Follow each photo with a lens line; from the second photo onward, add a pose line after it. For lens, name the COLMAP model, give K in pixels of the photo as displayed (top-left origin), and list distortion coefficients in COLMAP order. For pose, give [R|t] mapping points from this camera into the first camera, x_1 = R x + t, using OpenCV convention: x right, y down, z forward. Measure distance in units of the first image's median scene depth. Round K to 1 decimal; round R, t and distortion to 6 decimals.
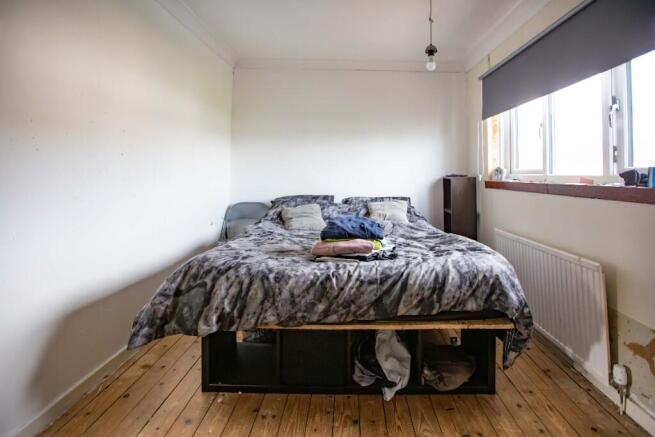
lens RADIAL K [[308.7, 0, 349.3], [0, 308.7, 164.0], [0, 0, 1]] dist [-0.064652, 0.022879]
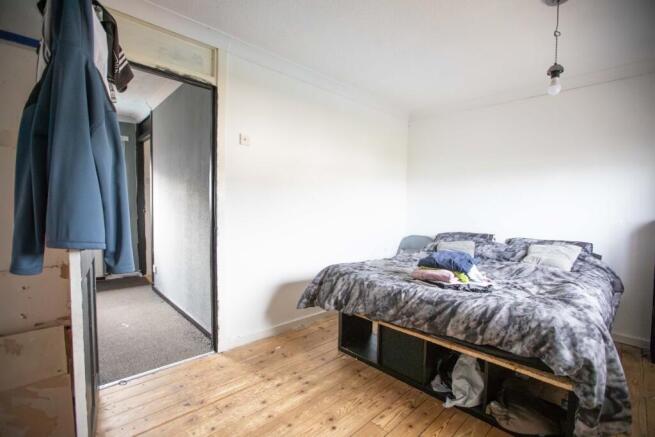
lens RADIAL K [[298.4, 0, 337.0], [0, 298.4, 223.4], [0, 0, 1]] dist [-0.051608, 0.018725]
pose [[0.700586, 0.044454, -0.712182, 0.639845], [0.009037, 0.997425, 0.071148, -0.015592], [0.713511, -0.056281, 0.698380, -0.067224]]
